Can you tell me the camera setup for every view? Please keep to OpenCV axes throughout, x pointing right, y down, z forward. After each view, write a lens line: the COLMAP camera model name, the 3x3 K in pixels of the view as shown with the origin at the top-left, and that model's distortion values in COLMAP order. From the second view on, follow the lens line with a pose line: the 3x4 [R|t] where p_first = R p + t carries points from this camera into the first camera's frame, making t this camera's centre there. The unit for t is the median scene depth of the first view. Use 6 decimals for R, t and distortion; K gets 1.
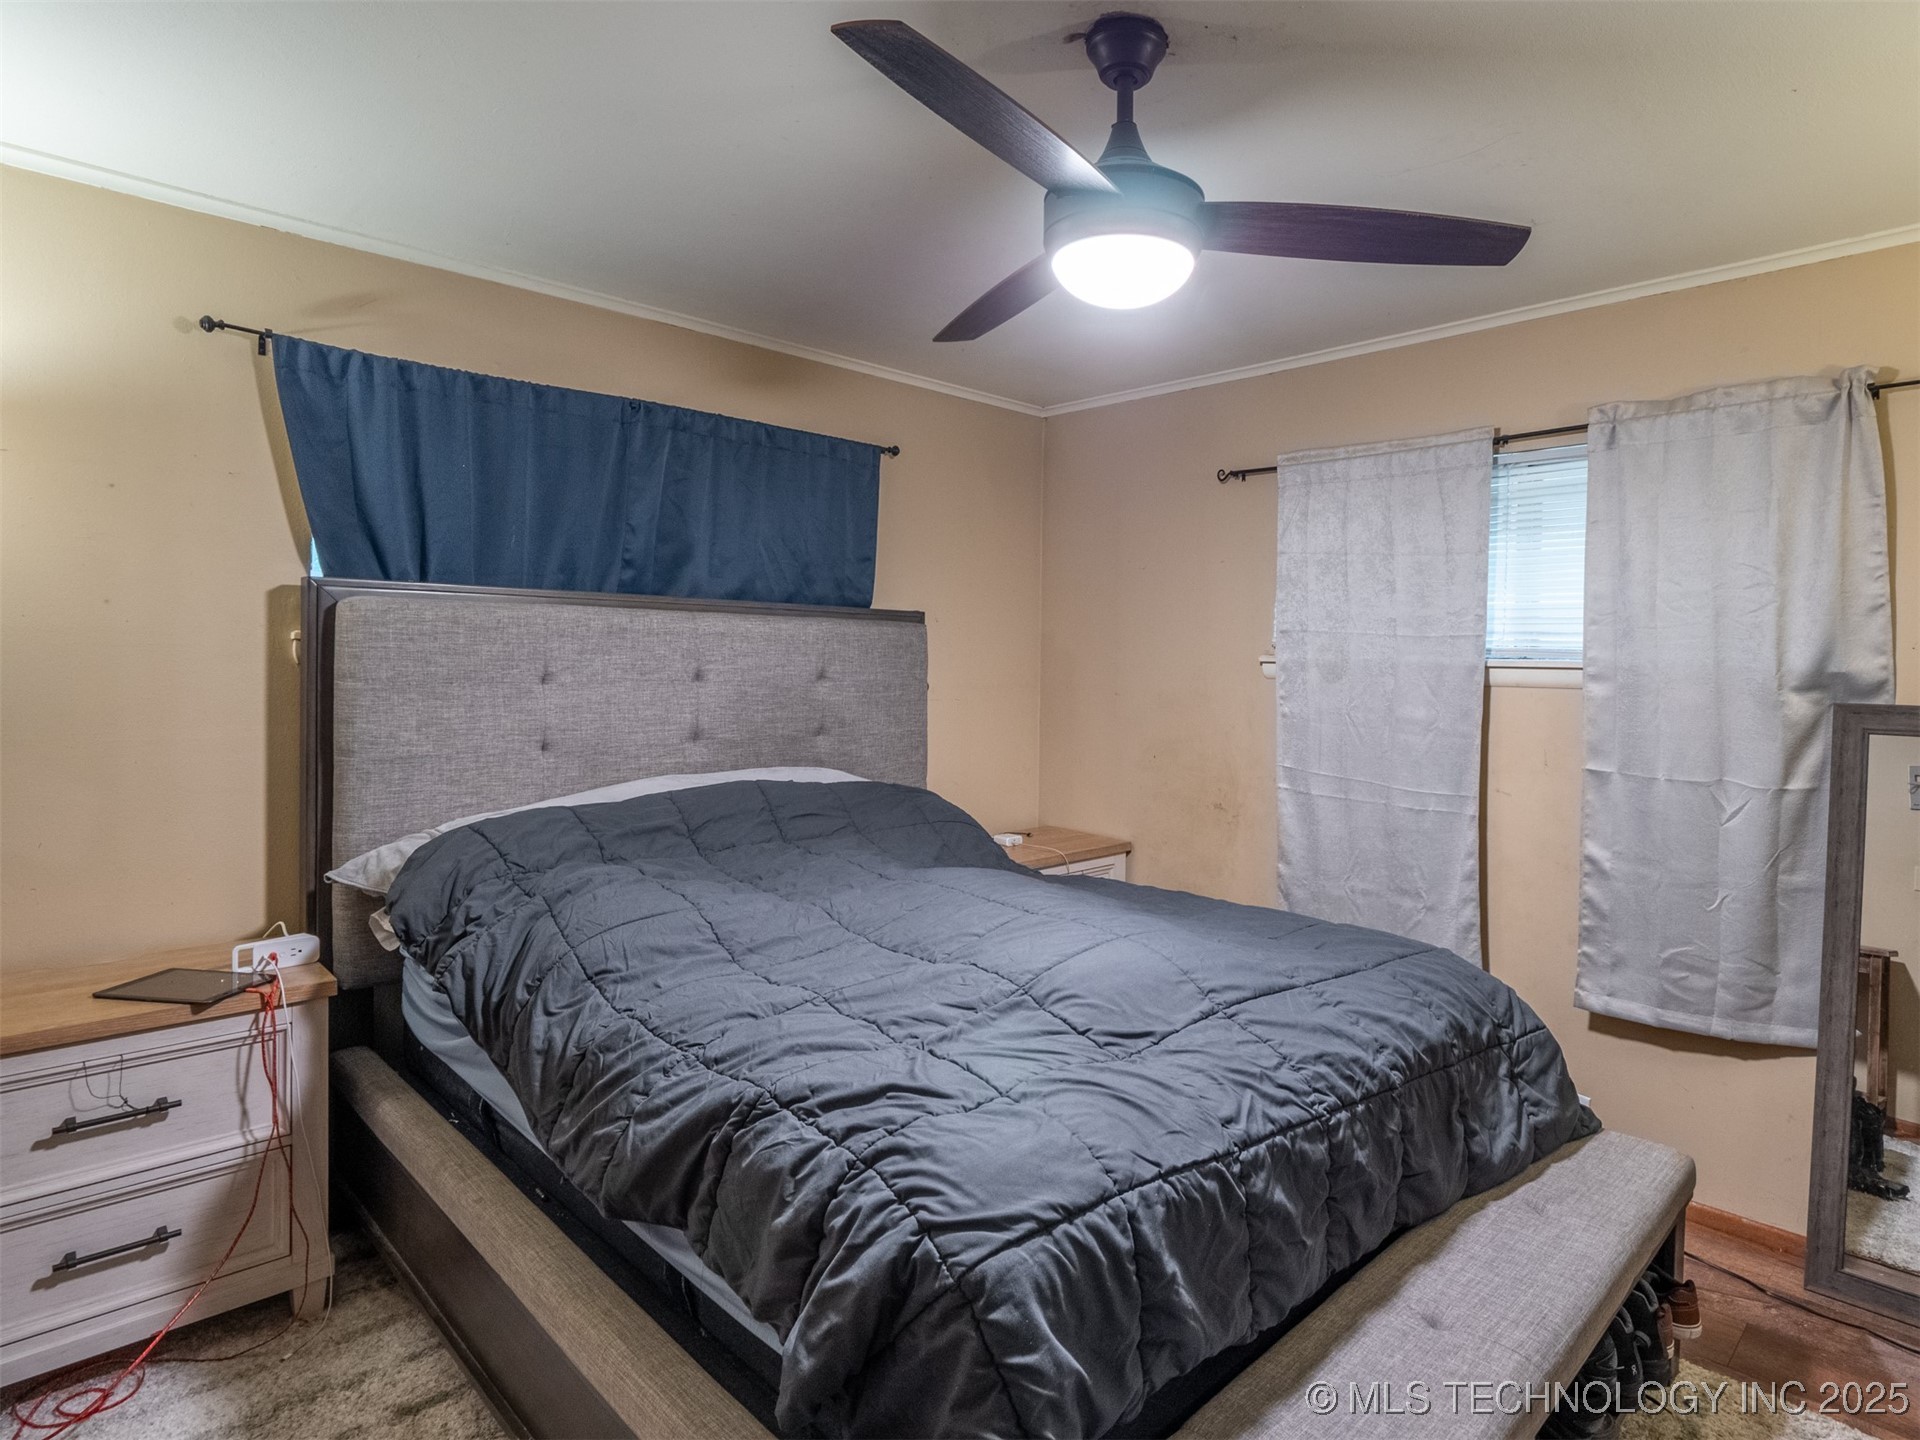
lens RADIAL K [[1066.0, 0, 963.0], [0, 1066.0, 712.6], [0, 0, 1]] dist [-0.000611, -0.000258]
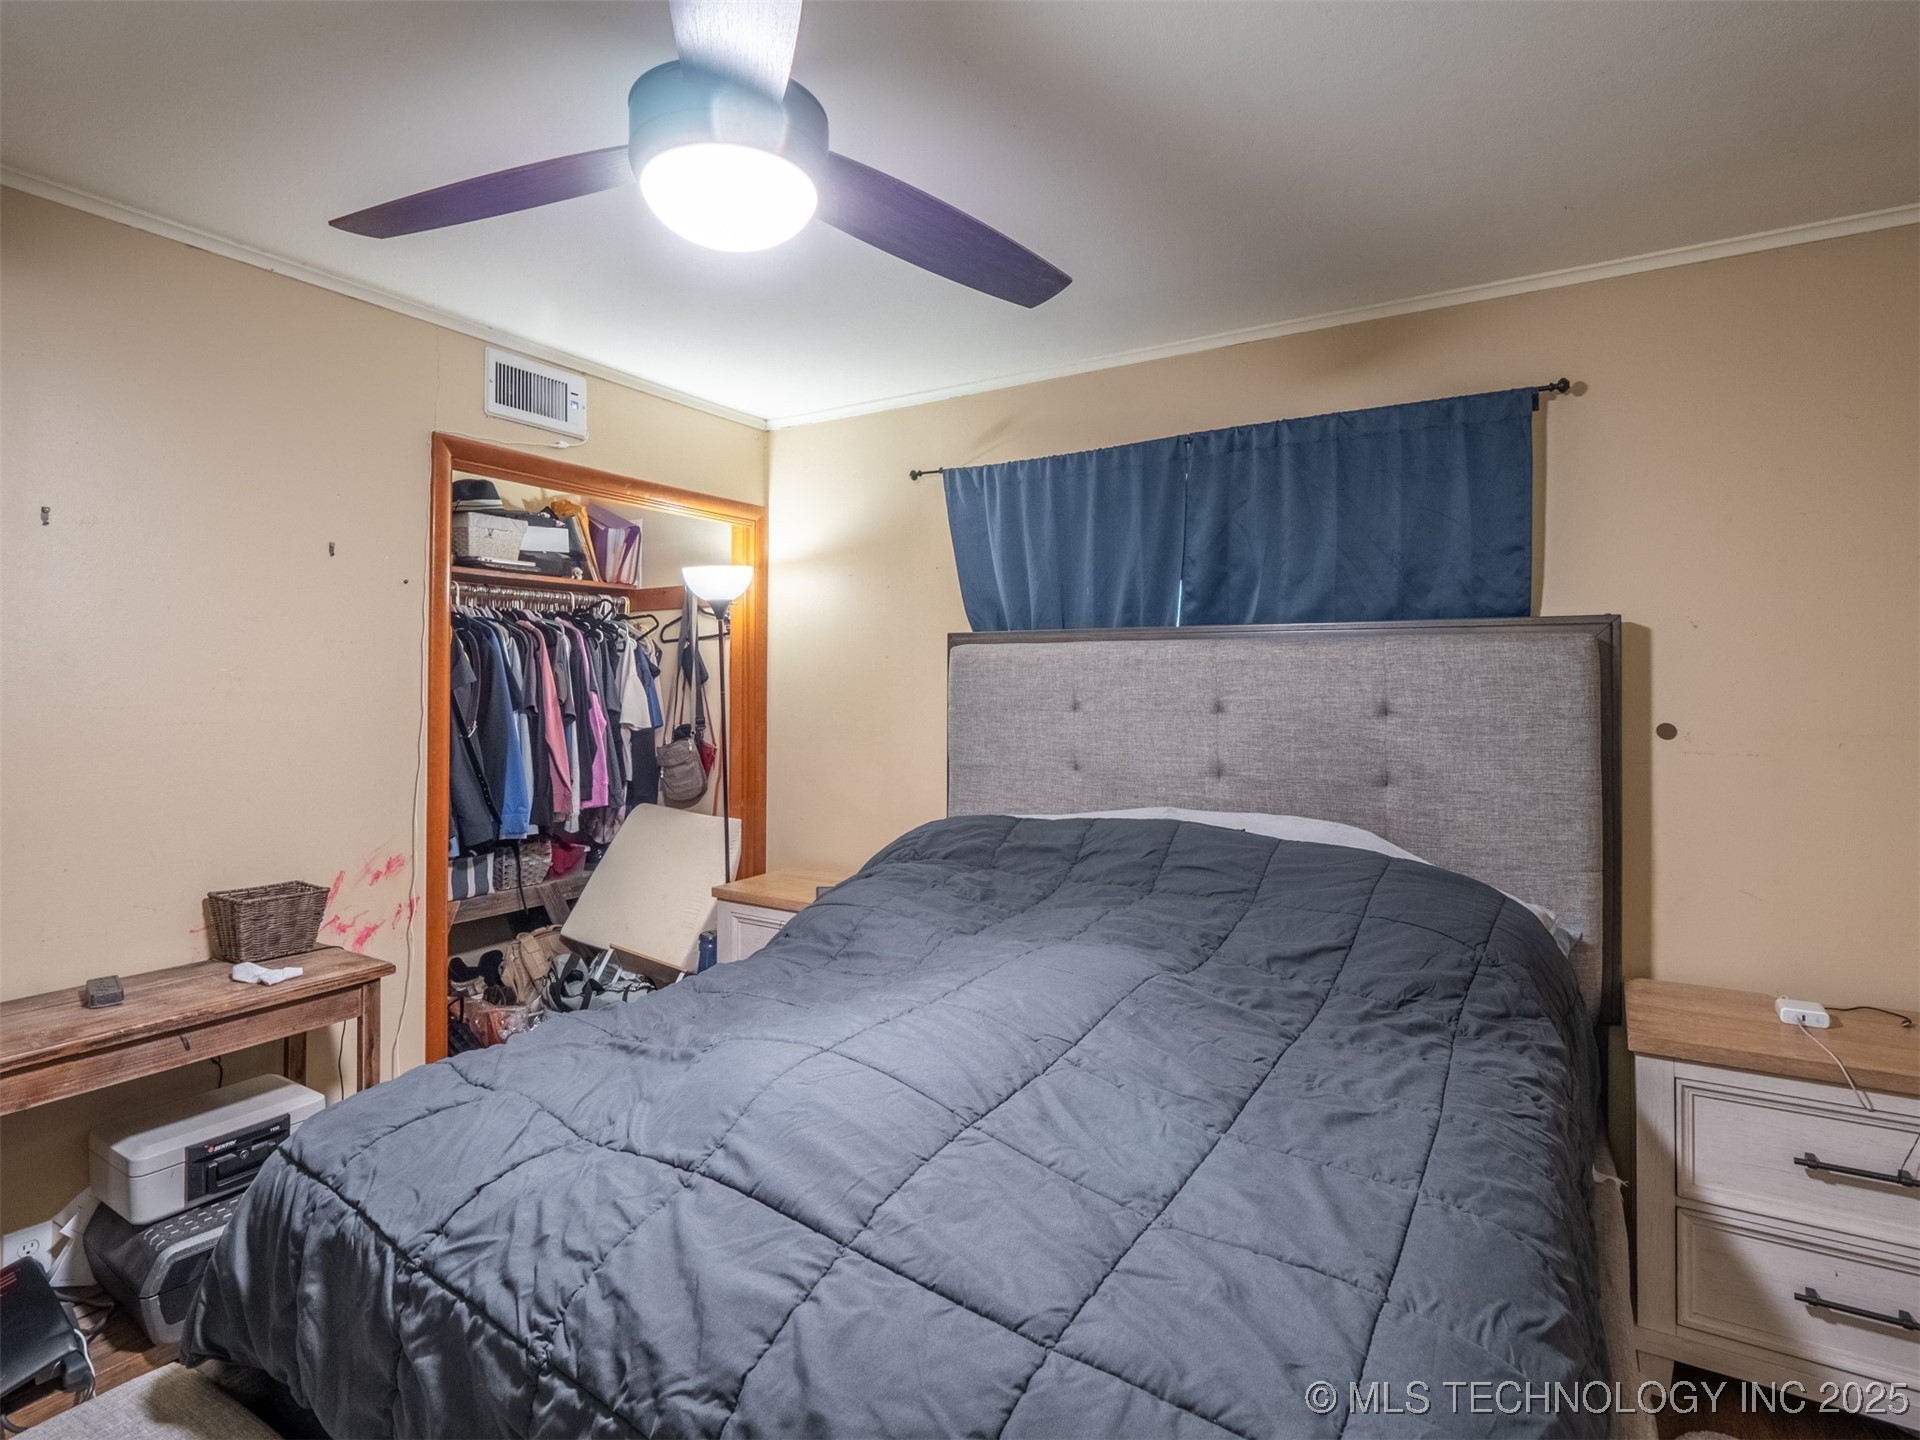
lens RADIAL K [[958.8, 0, 958.3], [0, 958.8, 701.0], [0, 0, 1]] dist [-0.012450, -0.002939]
pose [[0.258202, 0.001284, -0.966090, 0.555199], [-0.050836, 0.998632, -0.012260, -0.019530], [0.964752, 0.052278, 0.257914, 0.614490]]
